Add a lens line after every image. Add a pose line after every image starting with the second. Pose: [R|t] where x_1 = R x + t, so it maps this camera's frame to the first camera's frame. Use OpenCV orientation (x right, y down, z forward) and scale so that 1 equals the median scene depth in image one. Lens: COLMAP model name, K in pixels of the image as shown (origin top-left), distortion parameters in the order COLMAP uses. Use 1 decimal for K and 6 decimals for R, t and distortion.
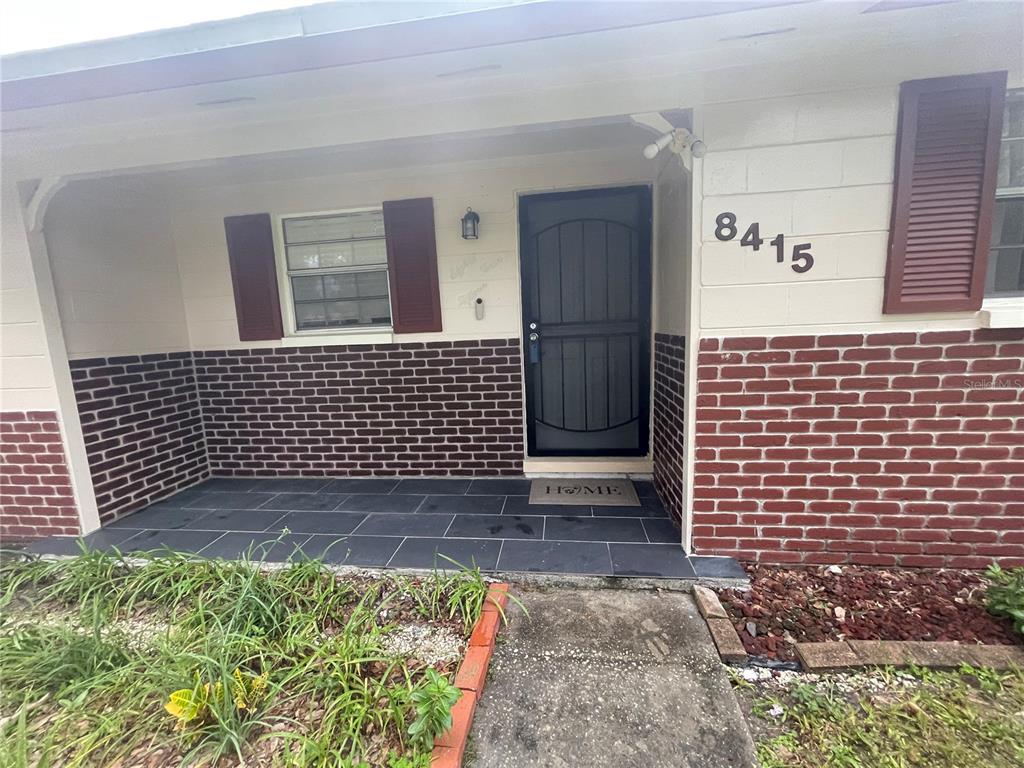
lens RADIAL K [[410.6, 0, 514.0], [0, 410.6, 383.2], [0, 0, 1]] dist [-0.001778, -0.000153]
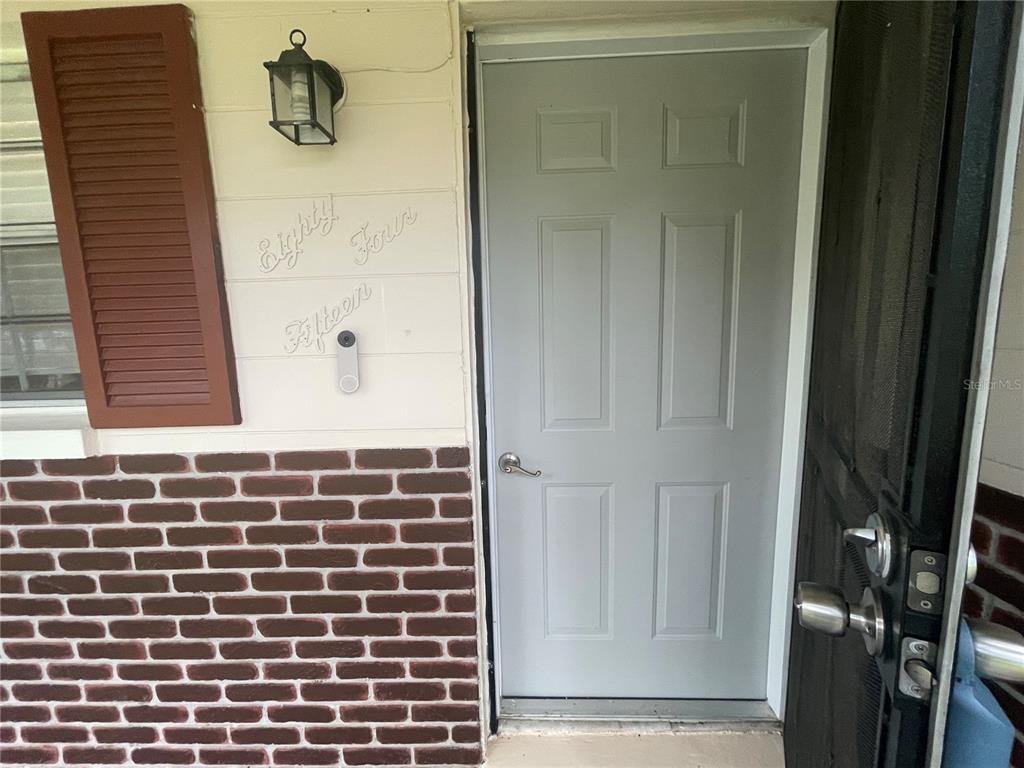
lens RADIAL K [[410.6, 0, 517.4], [0, 410.6, 381.8], [0, 0, 1]] dist [-0.001778, -0.000153]
pose [[0.995181, 0.003016, 0.098014, 0.019908], [-0.001725, 0.999911, -0.013250, -0.156054], [-0.098045, 0.013017, 0.995097, 0.636750]]
